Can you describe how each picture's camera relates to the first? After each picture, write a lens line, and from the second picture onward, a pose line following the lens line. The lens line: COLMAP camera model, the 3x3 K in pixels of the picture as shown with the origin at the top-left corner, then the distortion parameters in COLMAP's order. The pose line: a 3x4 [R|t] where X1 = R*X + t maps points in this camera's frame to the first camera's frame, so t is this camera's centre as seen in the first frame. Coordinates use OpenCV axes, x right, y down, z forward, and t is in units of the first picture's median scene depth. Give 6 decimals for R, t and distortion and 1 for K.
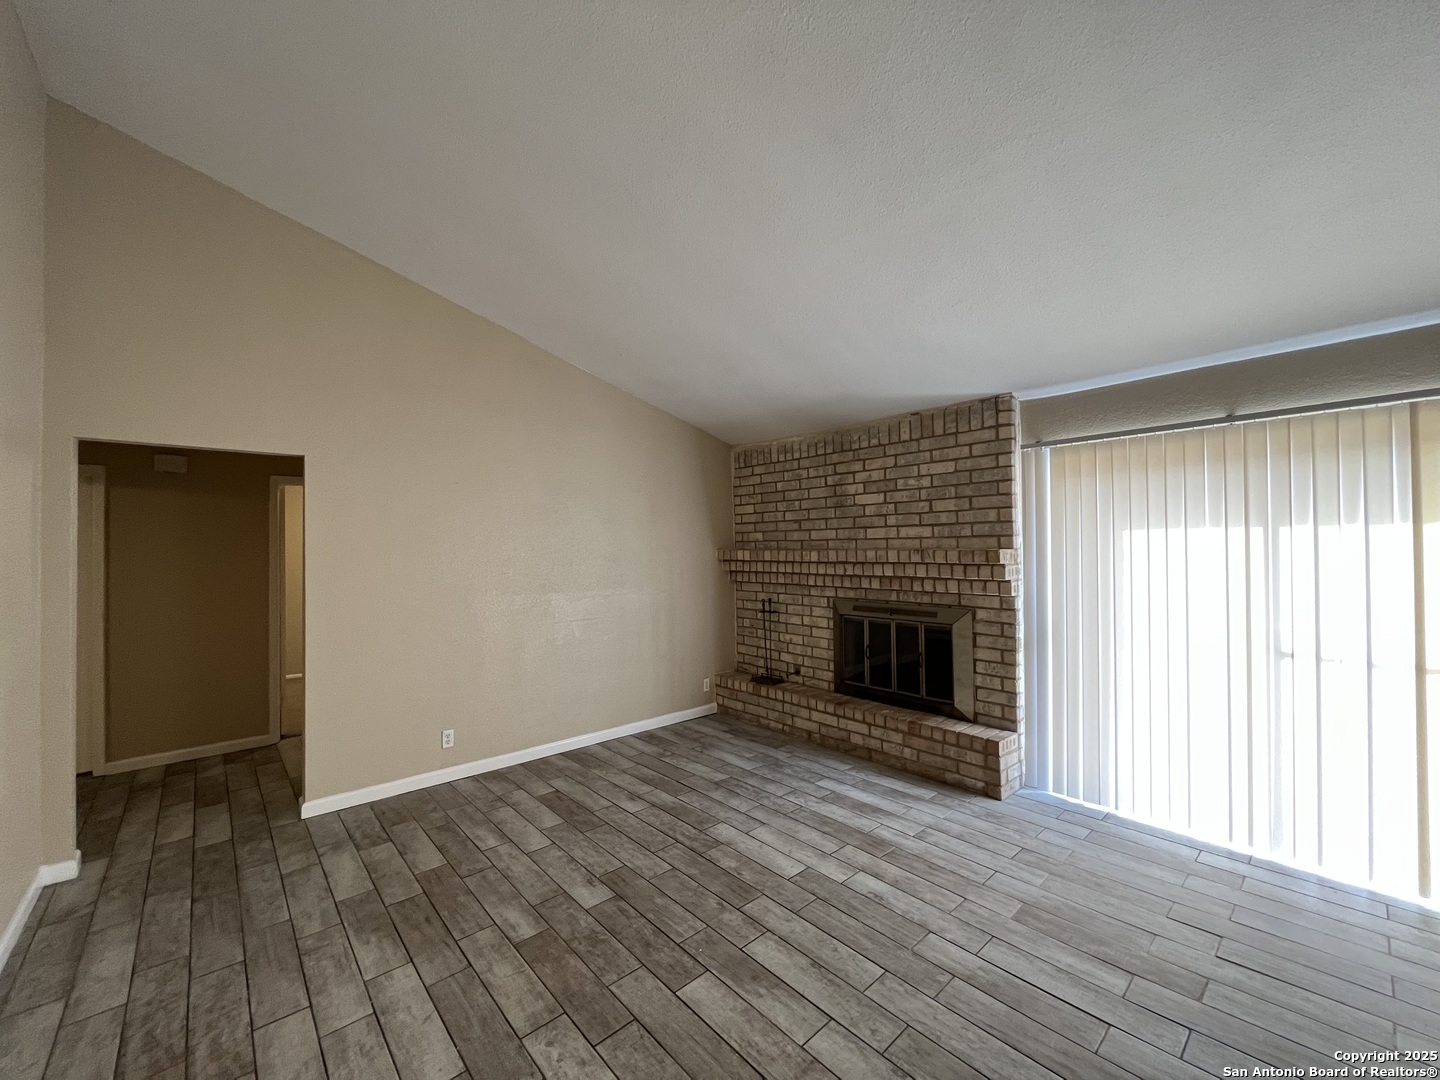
lens RADIAL K [[576.8, 0, 714.2], [0, 576.8, 538.9], [0, 0, 1]] dist [-0.000280, -0.000293]
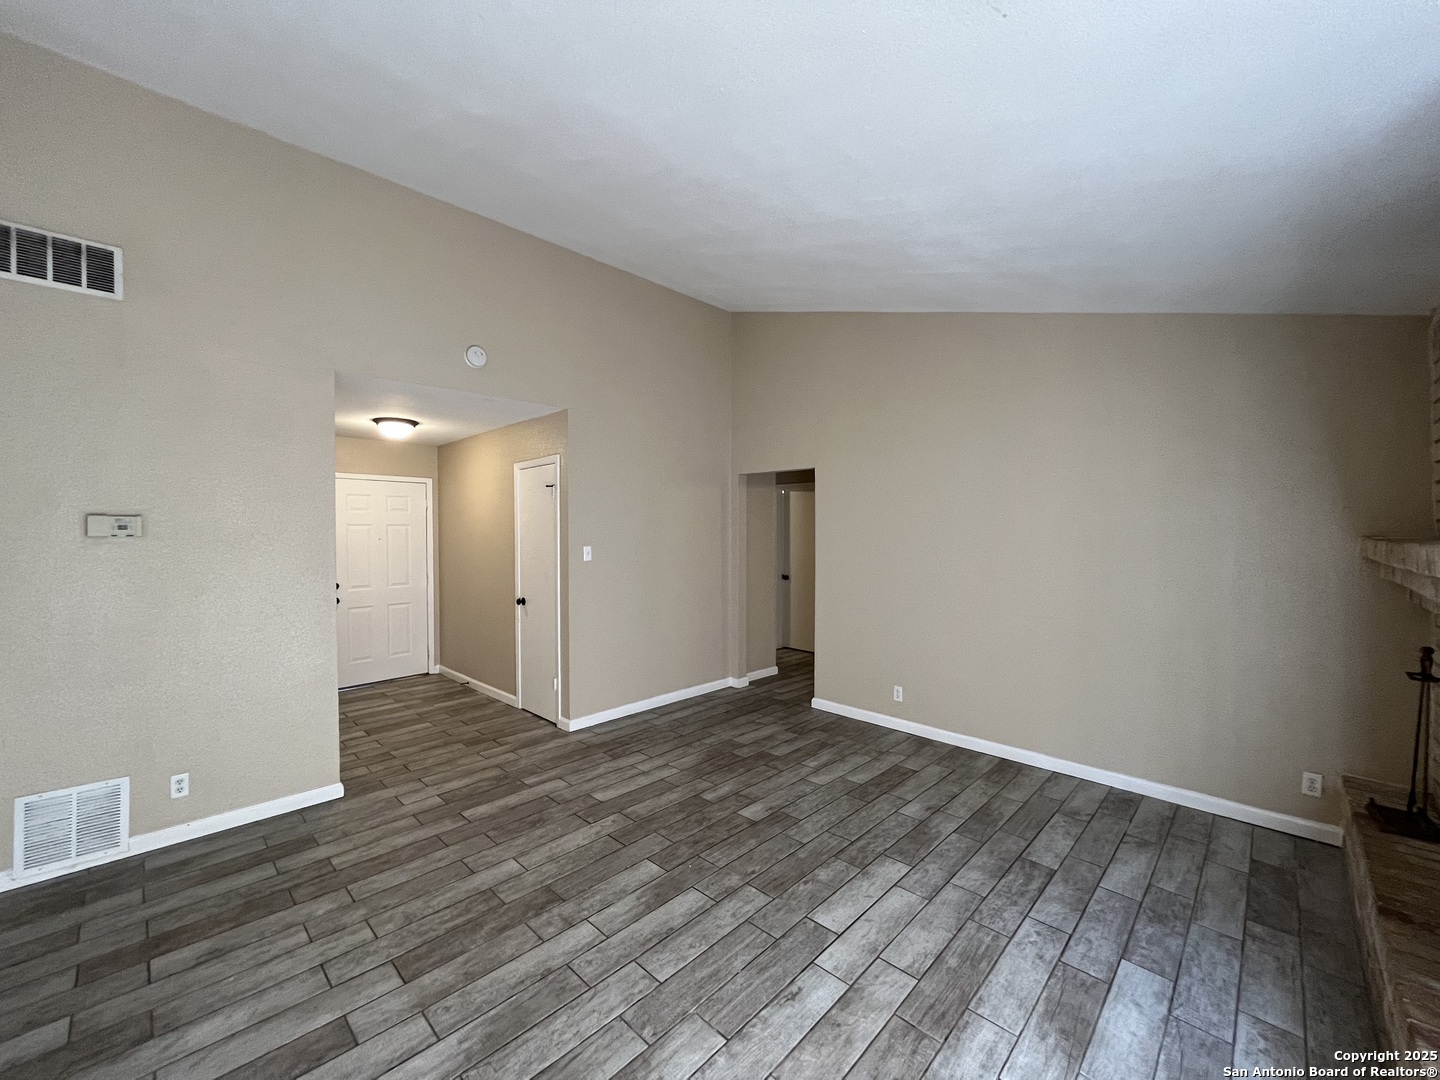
lens RADIAL K [[576.8, 0, 714.2], [0, 576.8, 538.9], [0, 0, 1]] dist [-0.000280, -0.000293]
pose [[0.070710, 0.023435, -0.997222, 0.834254], [0.012236, 0.999628, 0.024359, 0.005862], [0.997422, -0.013924, 0.070397, 0.705212]]
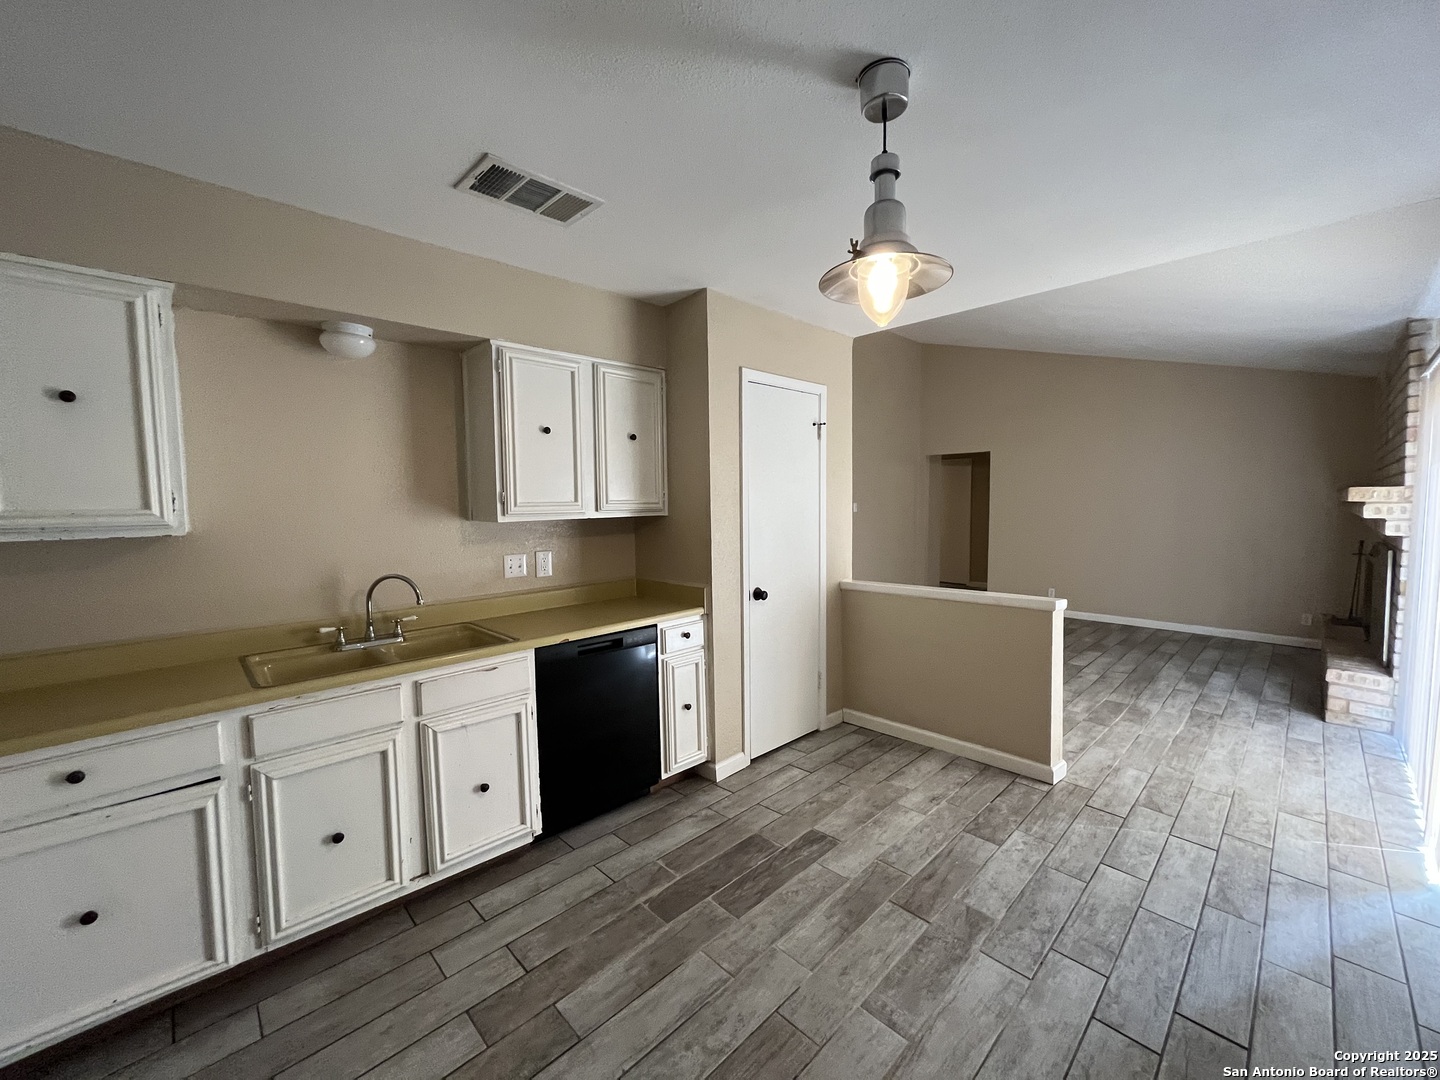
lens RADIAL K [[576.8, 0, 714.2], [0, 576.8, 538.9], [0, 0, 1]] dist [-0.000280, -0.000293]
pose [[0.038029, 0.080179, -0.996055, 1.708759], [0.022681, 0.996450, 0.081076, -0.004874], [0.999019, -0.025675, 0.036075, -0.201356]]
